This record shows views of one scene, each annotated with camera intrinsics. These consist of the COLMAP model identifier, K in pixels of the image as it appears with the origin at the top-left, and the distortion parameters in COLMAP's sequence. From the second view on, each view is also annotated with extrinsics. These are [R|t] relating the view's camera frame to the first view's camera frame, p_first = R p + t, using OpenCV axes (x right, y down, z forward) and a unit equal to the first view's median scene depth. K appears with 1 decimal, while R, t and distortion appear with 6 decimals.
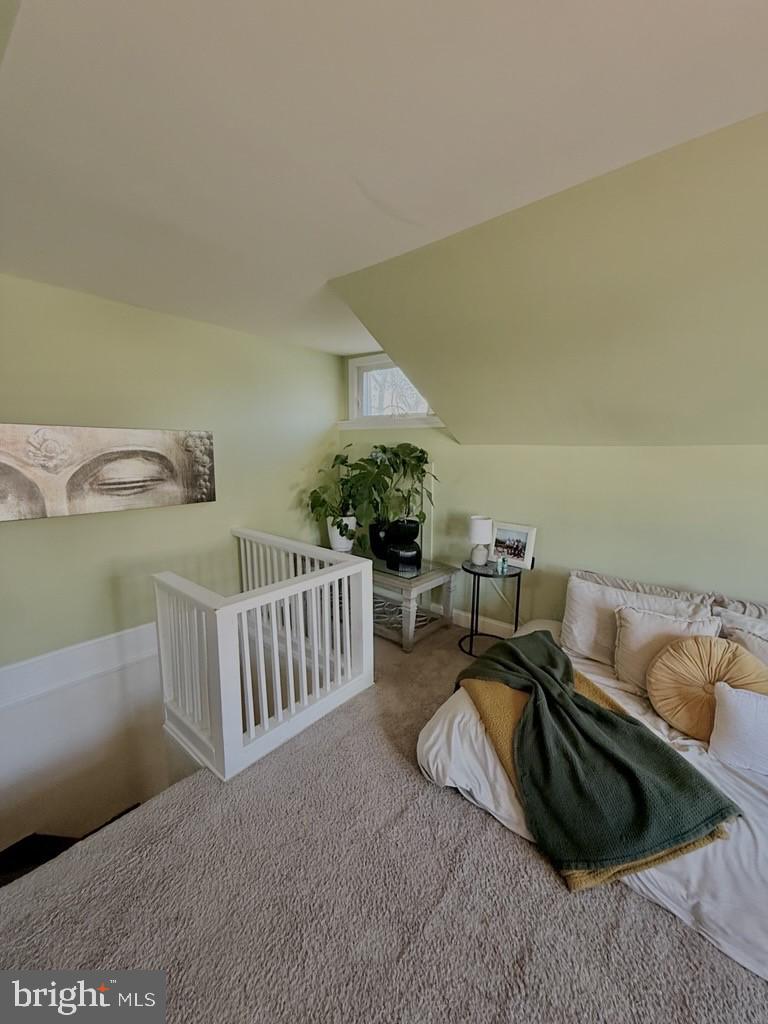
lens RADIAL K [[406.1, 0, 382.3], [0, 406.1, 511.3], [0, 0, 1]] dist [0.000073, 0.000038]
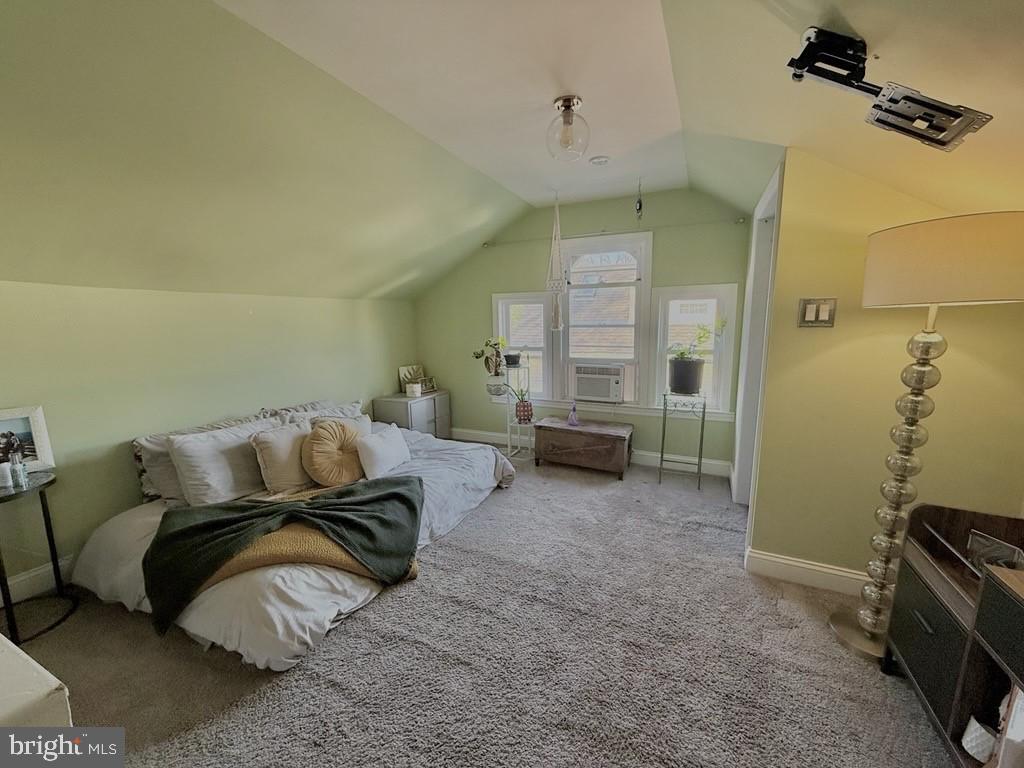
lens RADIAL K [[406.1, 0, 512.6], [0, 406.1, 386.7], [0, 0, 1]] dist [0.000073, 0.000038]
pose [[-0.256914, -0.142540, 0.955865, -0.828554], [0.155371, 0.970106, 0.186424, 0.014929], [-0.953863, 0.196409, -0.227087, 0.734555]]
